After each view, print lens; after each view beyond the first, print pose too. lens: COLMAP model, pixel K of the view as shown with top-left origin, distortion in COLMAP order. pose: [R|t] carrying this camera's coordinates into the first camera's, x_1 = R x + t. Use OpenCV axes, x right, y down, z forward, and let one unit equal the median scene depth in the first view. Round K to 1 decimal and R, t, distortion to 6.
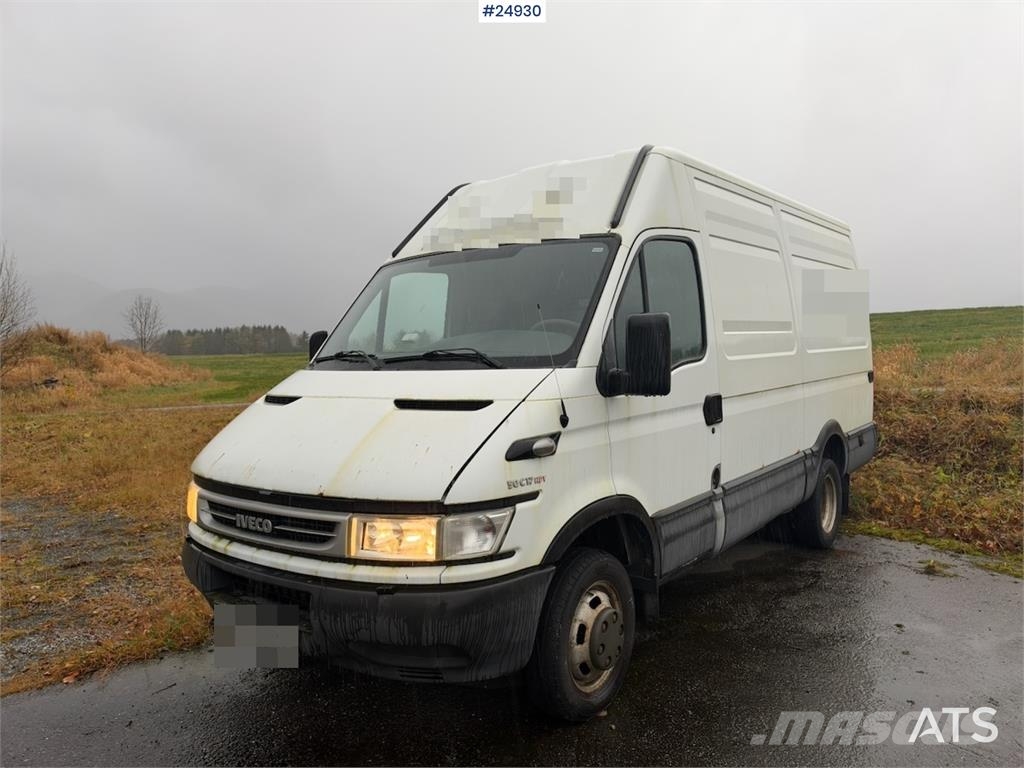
lens RADIAL K [[741.1, 0, 515.1], [0, 741.1, 366.5], [0, 0, 1]] dist [0.172113, -0.379784]
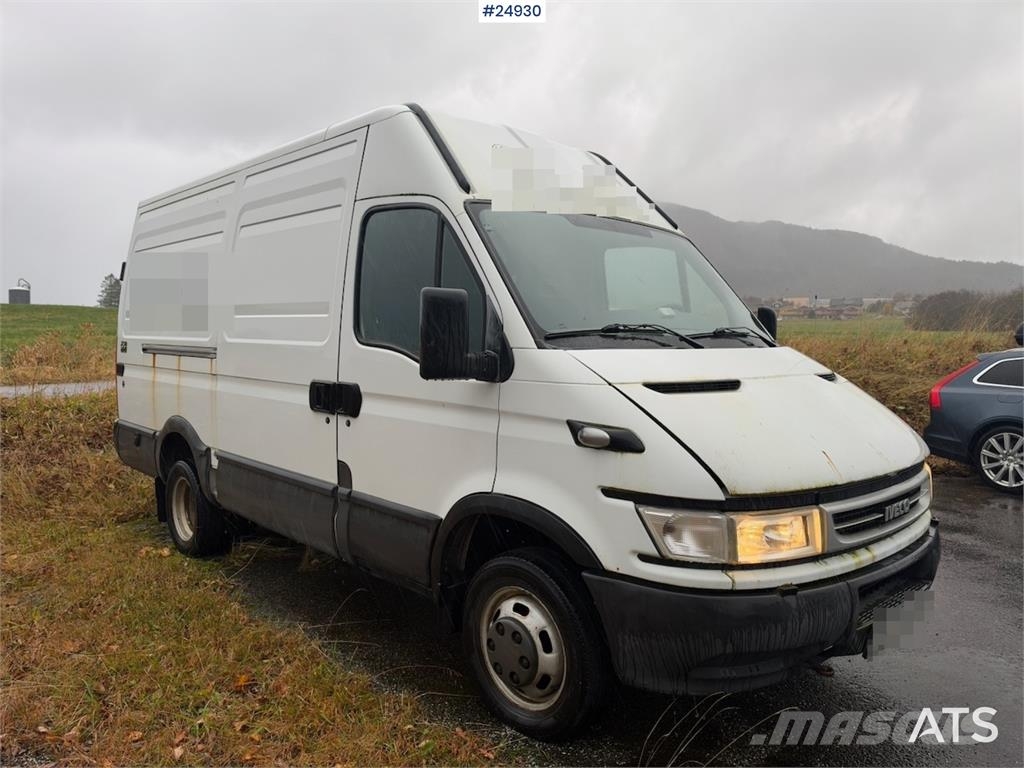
lens RADIAL K [[741.1, 0, 515.1], [0, 741.1, 366.5], [0, 0, 1]] dist [0.172113, -0.379784]
pose [[0.160074, -0.016157, 0.986973, -1.273072], [0.014011, 0.999802, 0.014095, 0.012790], [-0.987006, 0.011572, 0.160269, 1.256366]]
